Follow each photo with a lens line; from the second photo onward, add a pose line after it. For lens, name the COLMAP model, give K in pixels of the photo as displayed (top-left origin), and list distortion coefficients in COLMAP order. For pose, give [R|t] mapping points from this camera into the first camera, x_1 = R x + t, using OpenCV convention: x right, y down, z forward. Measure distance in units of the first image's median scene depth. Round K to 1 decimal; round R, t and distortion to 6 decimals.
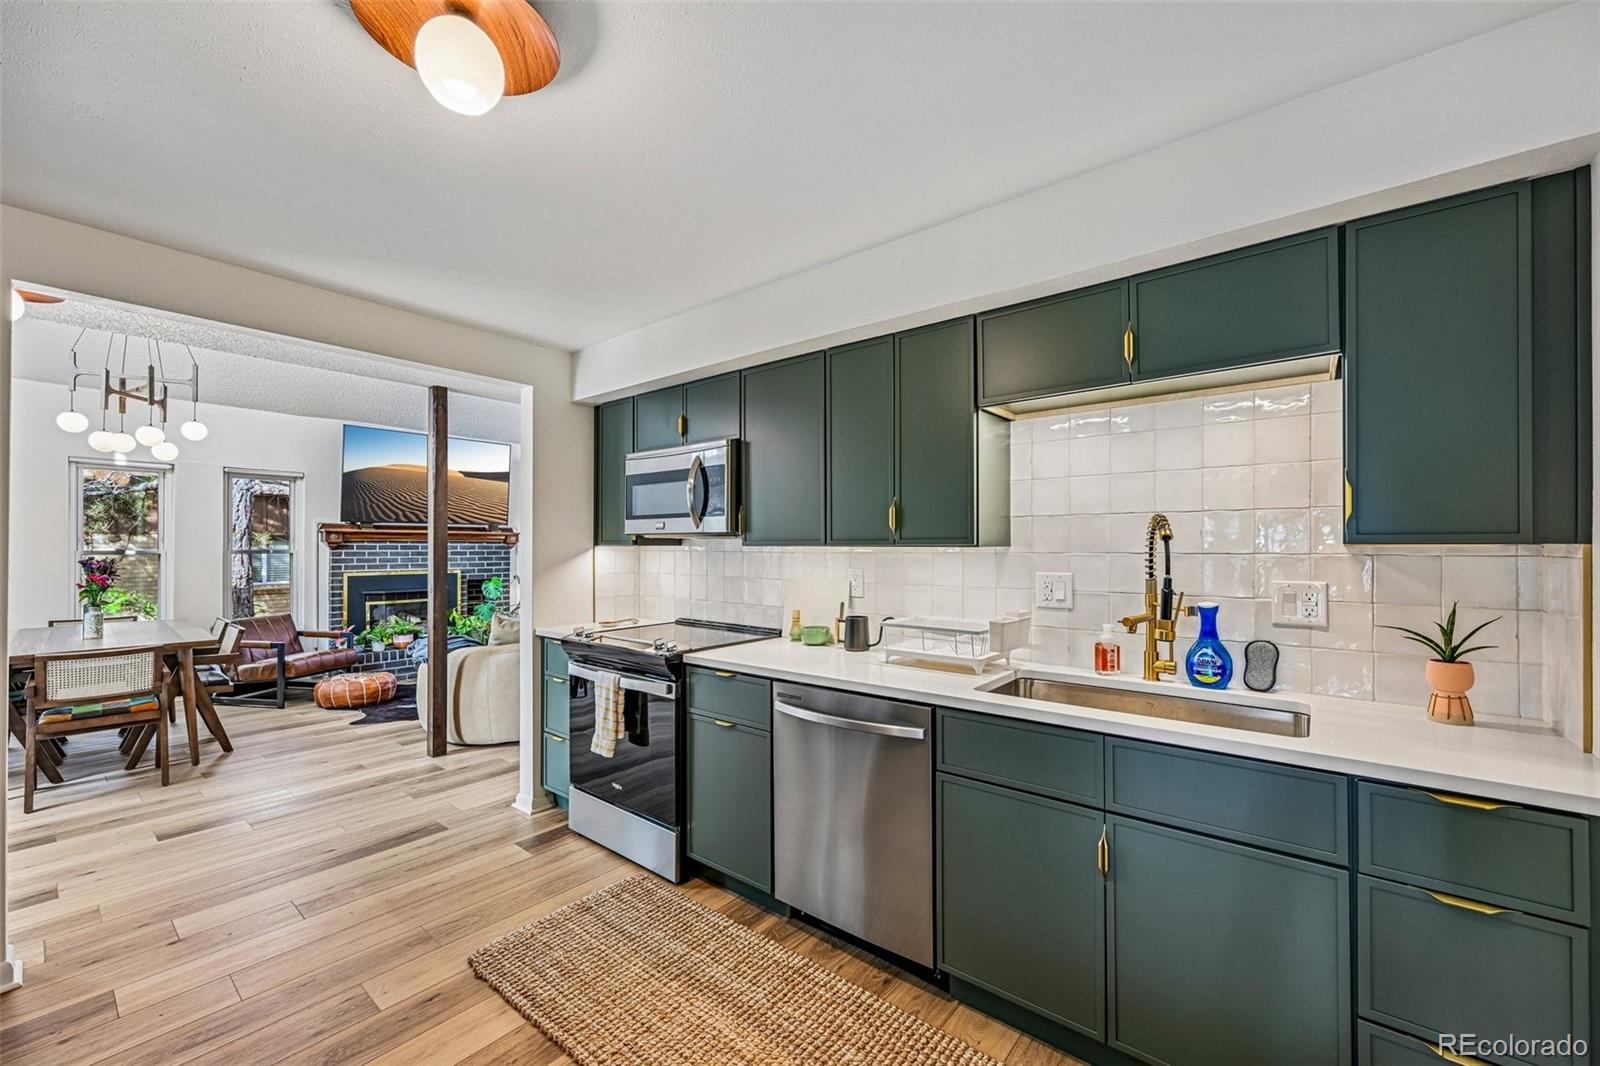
lens RADIAL K [[640.1, 0, 800.4], [0, 640.1, 540.7], [0, 0, 1]] dist [0.000793, -0.000444]
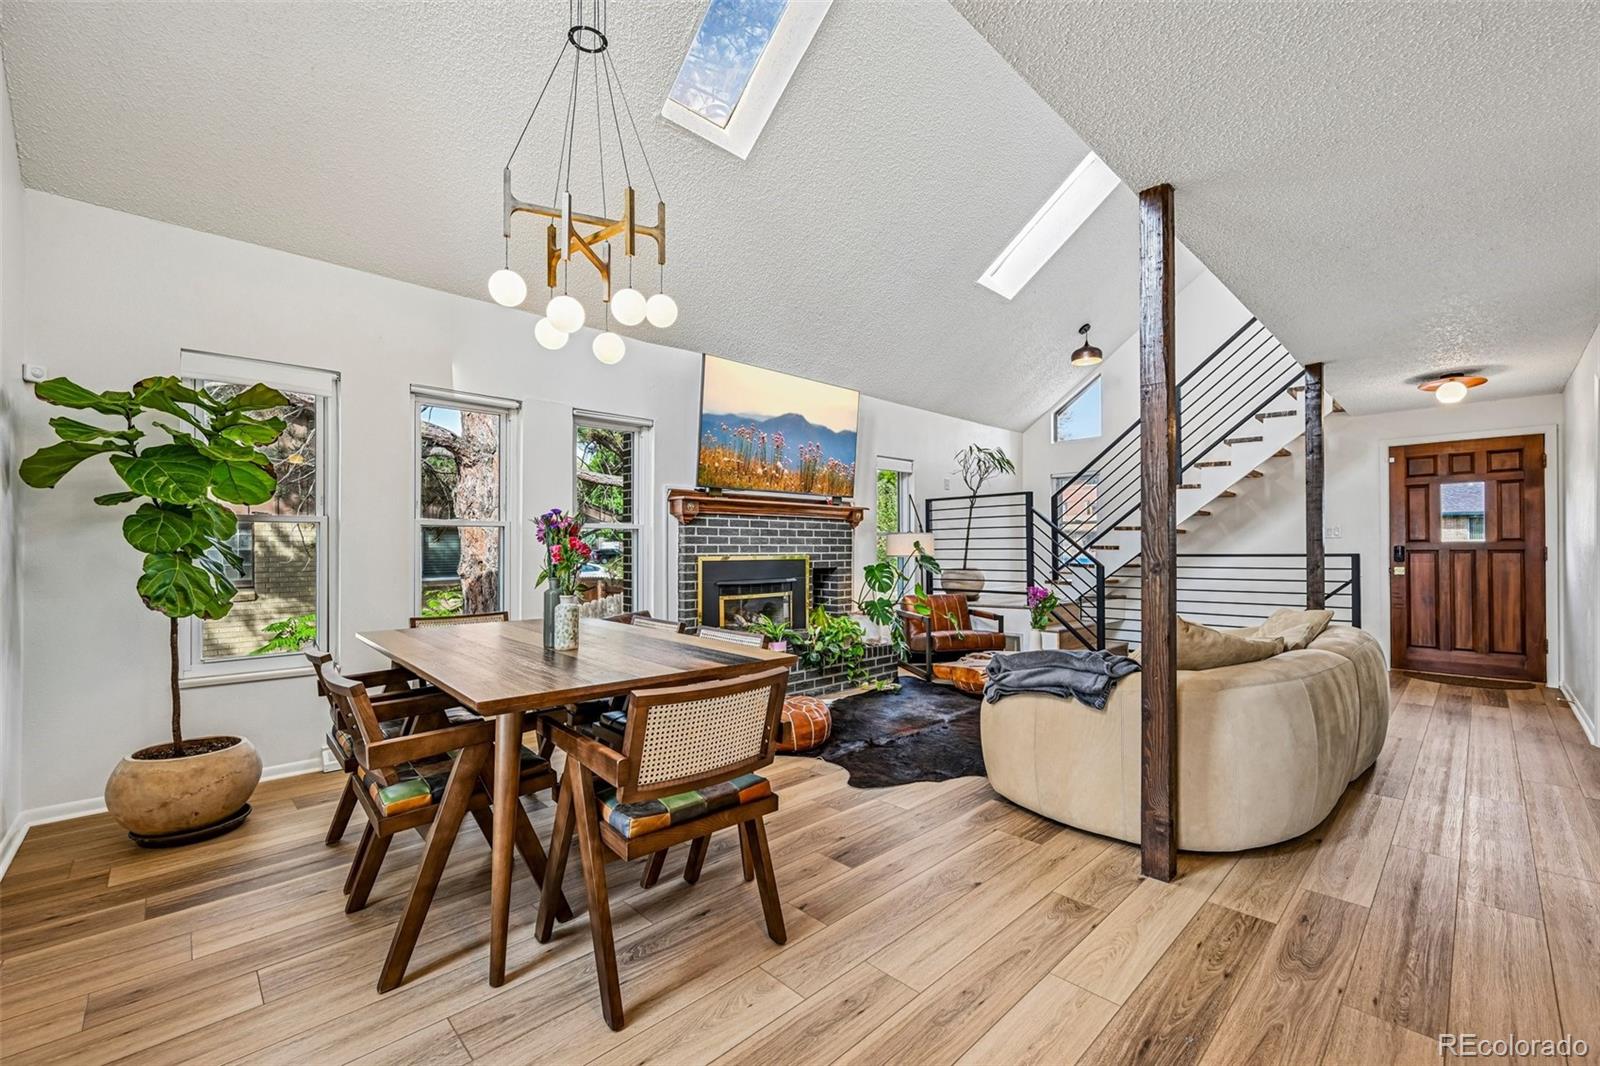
lens RADIAL K [[640.1, 0, 795.2], [0, 640.1, 549.1], [0, 0, 1]] dist [0.000793, -0.000444]
pose [[0.992382, -0.002544, -0.123172, -1.208665], [0.003467, 0.999967, 0.007285, 0.087560], [0.123150, -0.007657, 0.992359, 0.662909]]
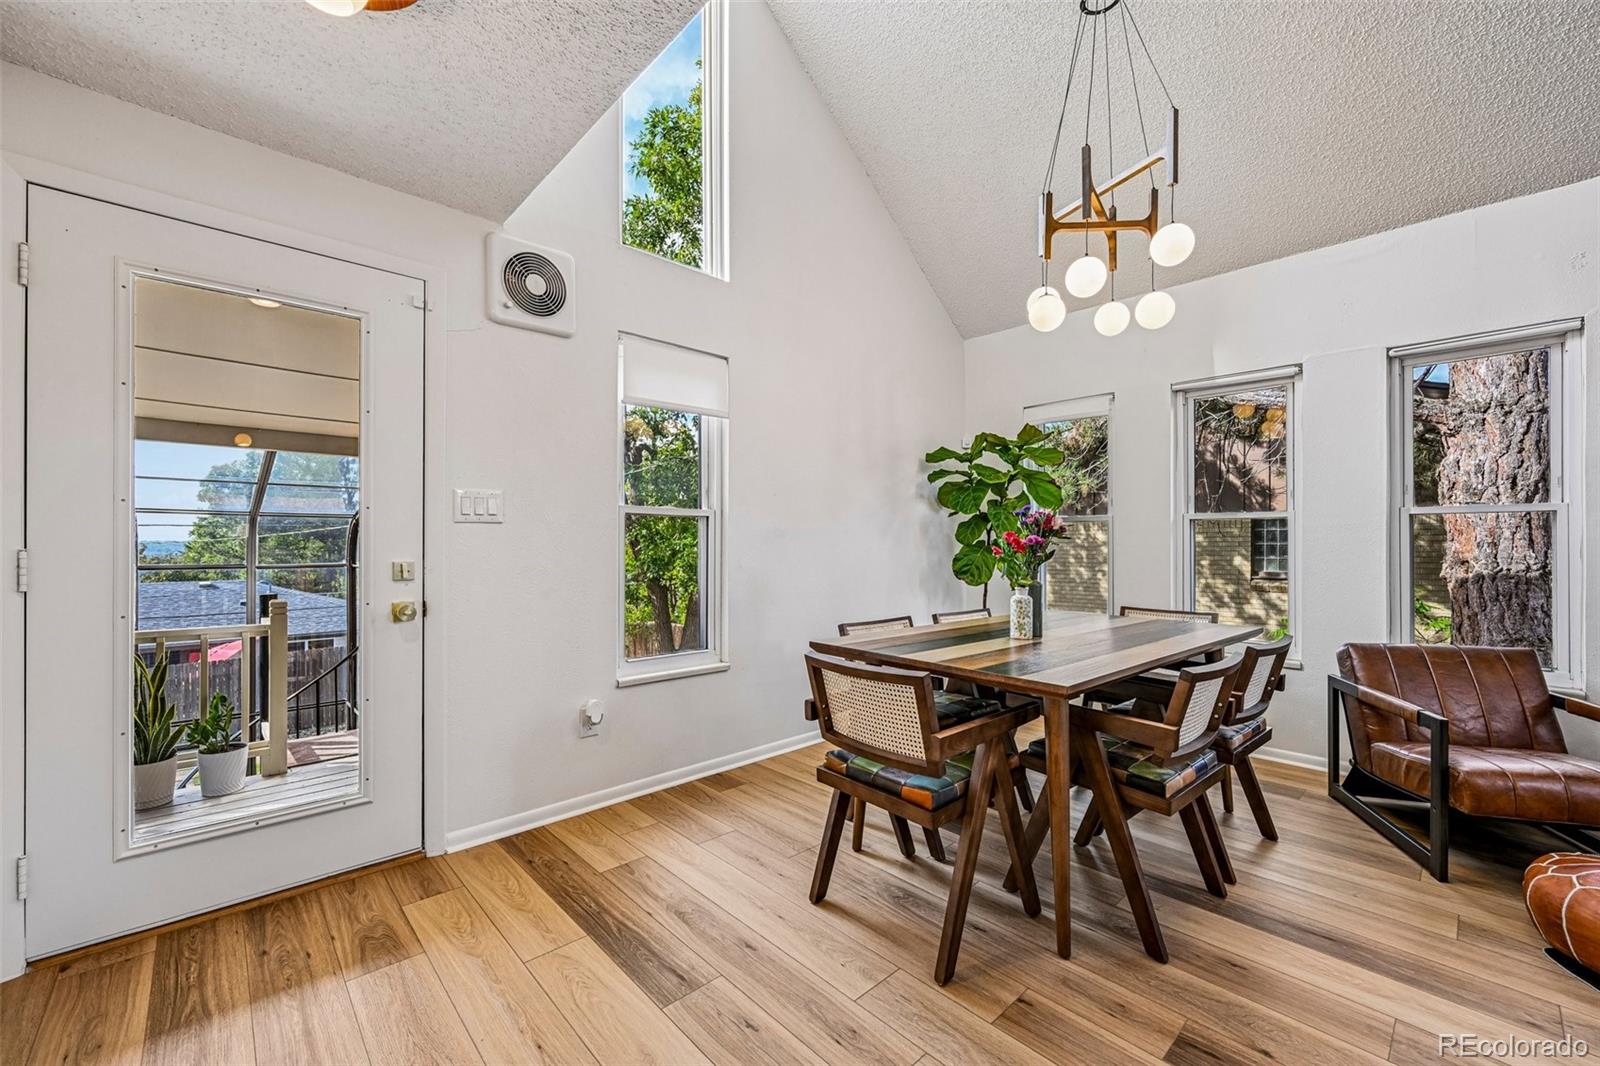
lens RADIAL K [[640.1, 0, 800.1], [0, 640.1, 541.8], [0, 0, 1]] dist [0.000793, -0.000444]
pose [[-0.125652, -0.001965, -0.992072, -0.691833], [0.005405, 0.999982, -0.002665, 0.089714], [0.992060, -0.005697, -0.125639, 1.265586]]
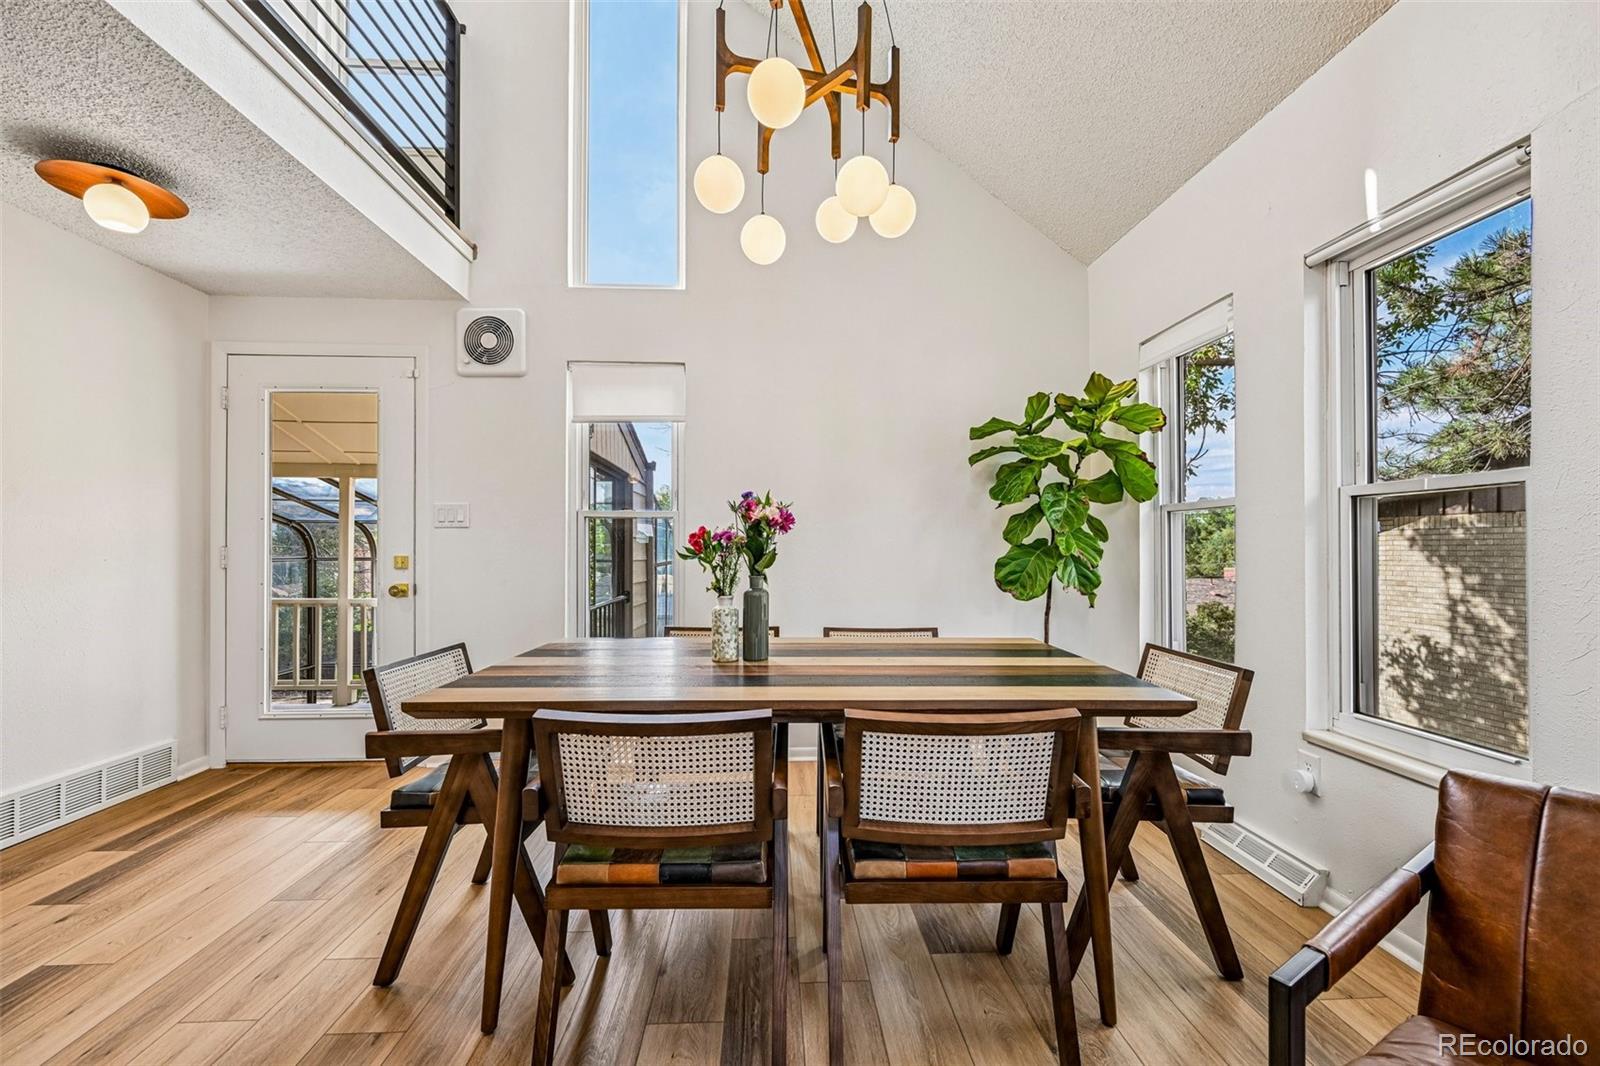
lens RADIAL K [[640.1, 0, 800.2], [0, 640.1, 542.9], [0, 0, 1]] dist [0.000793, -0.000444]
pose [[-0.733760, -0.003788, -0.679398, -1.183694], [0.004002, 0.999943, -0.009896, 0.101638], [0.679396, -0.009980, -0.733704, 2.031673]]
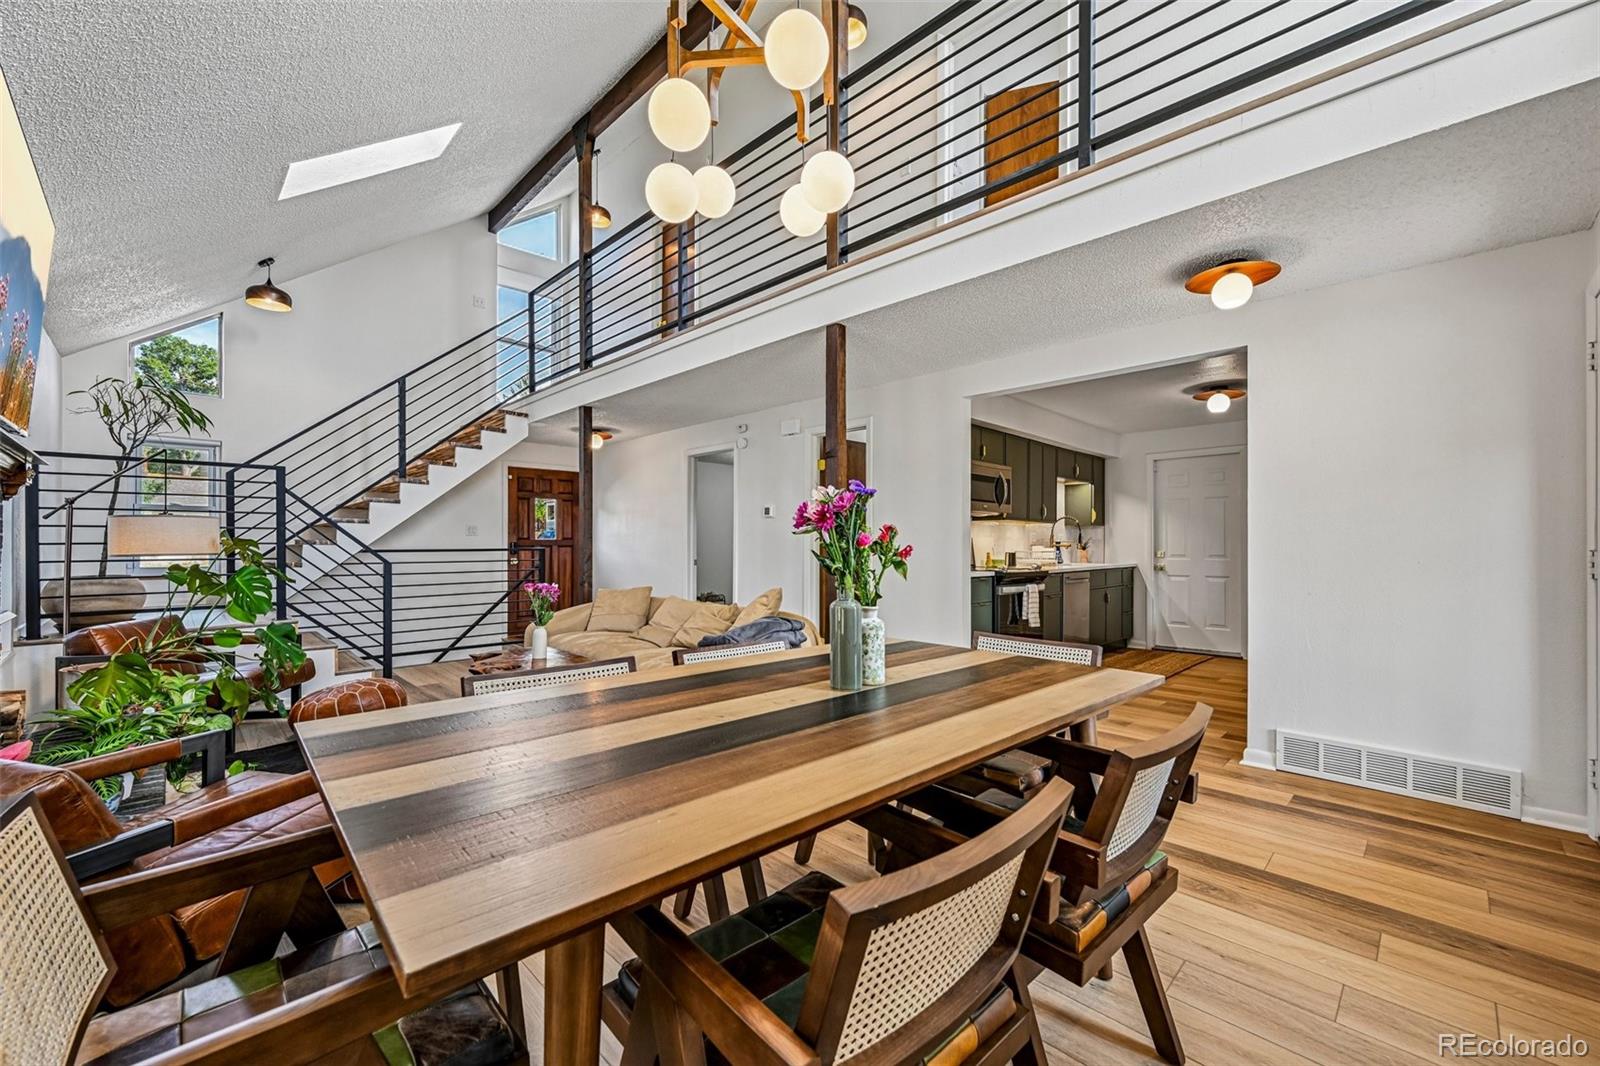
lens RADIAL K [[640.1, 0, 811.6], [0, 640.1, 541.1], [0, 0, 1]] dist [0.000793, -0.000444]
pose [[0.084754, 0.005207, 0.996388, -2.207044], [-0.010356, 0.999937, -0.004345, 0.092586], [-0.996348, -0.009951, 0.084803, 1.467524]]
